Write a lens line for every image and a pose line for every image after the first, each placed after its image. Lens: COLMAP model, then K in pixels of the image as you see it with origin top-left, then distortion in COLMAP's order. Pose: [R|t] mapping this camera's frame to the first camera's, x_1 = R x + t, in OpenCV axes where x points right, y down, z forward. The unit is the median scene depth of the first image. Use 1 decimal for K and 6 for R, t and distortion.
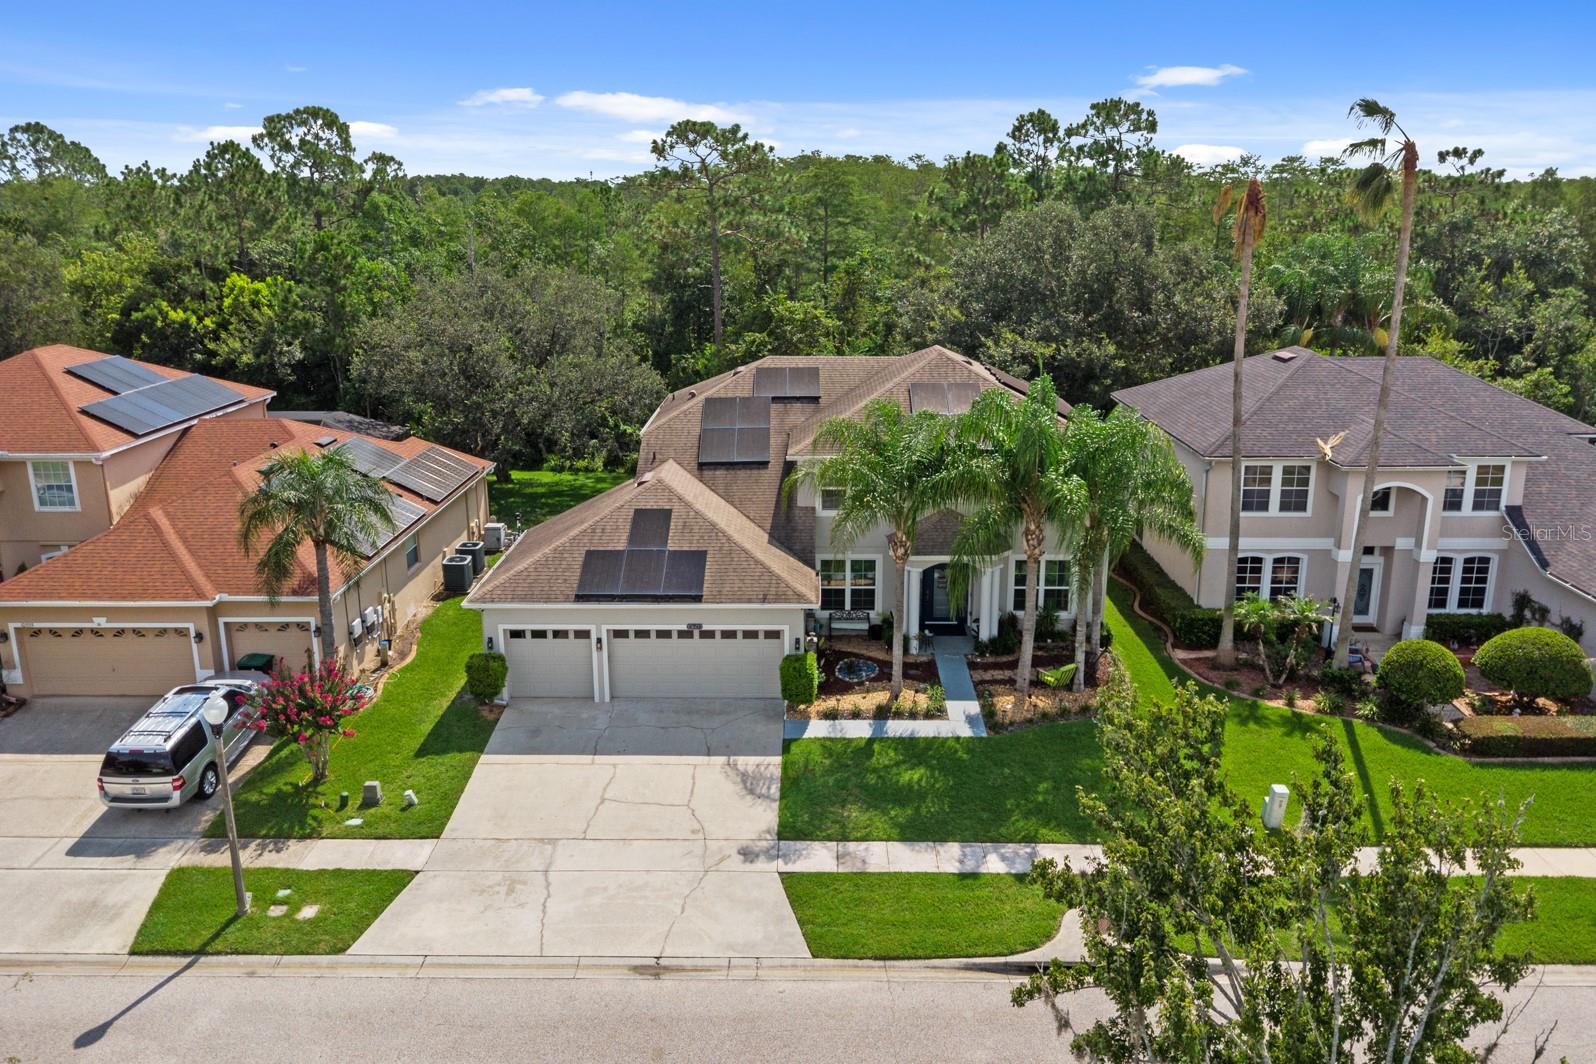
lens RADIAL K [[1167.0, 0, 797.1], [0, 1167.0, 521.9], [0, 0, 1]] dist [0.012843, -0.002783]
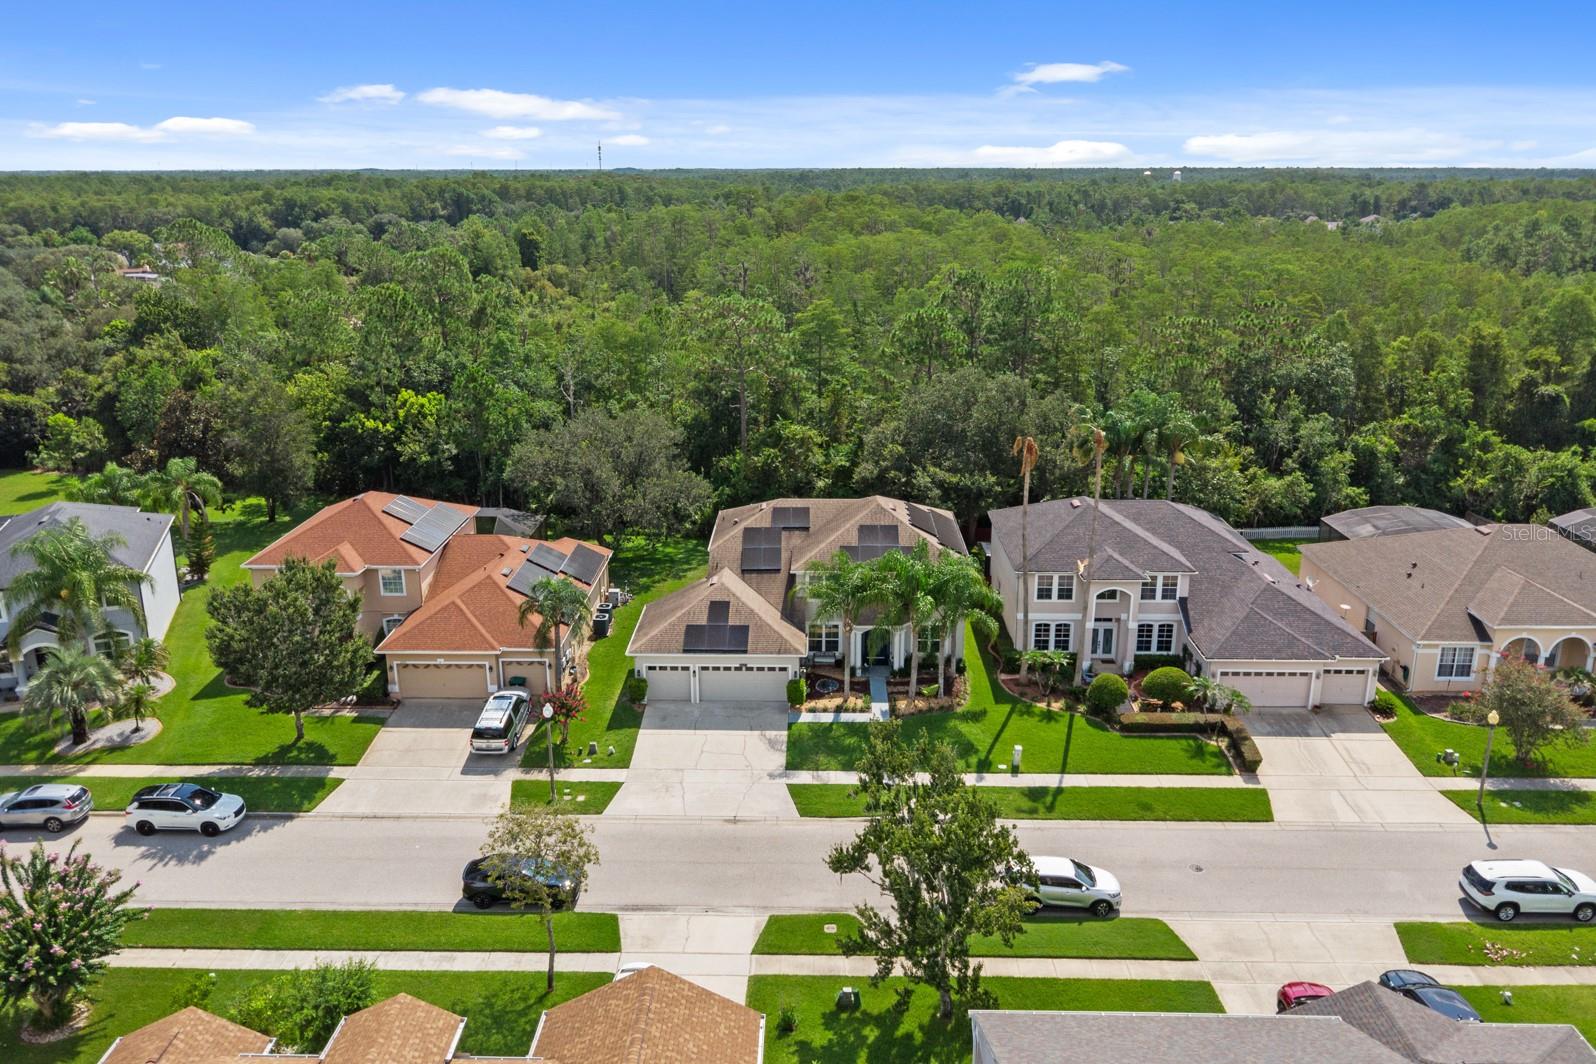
lens RADIAL K [[1167.0, 0, 801.0], [0, 1167.0, 530.3], [0, 0, 1]] dist [0.012843, -0.002783]
pose [[0.999990, 0.004413, 0.000152, 0.007936], [-0.004416, 0.999405, 0.034214, -0.203251], [-0.000001, -0.034214, 0.999415, -0.949649]]
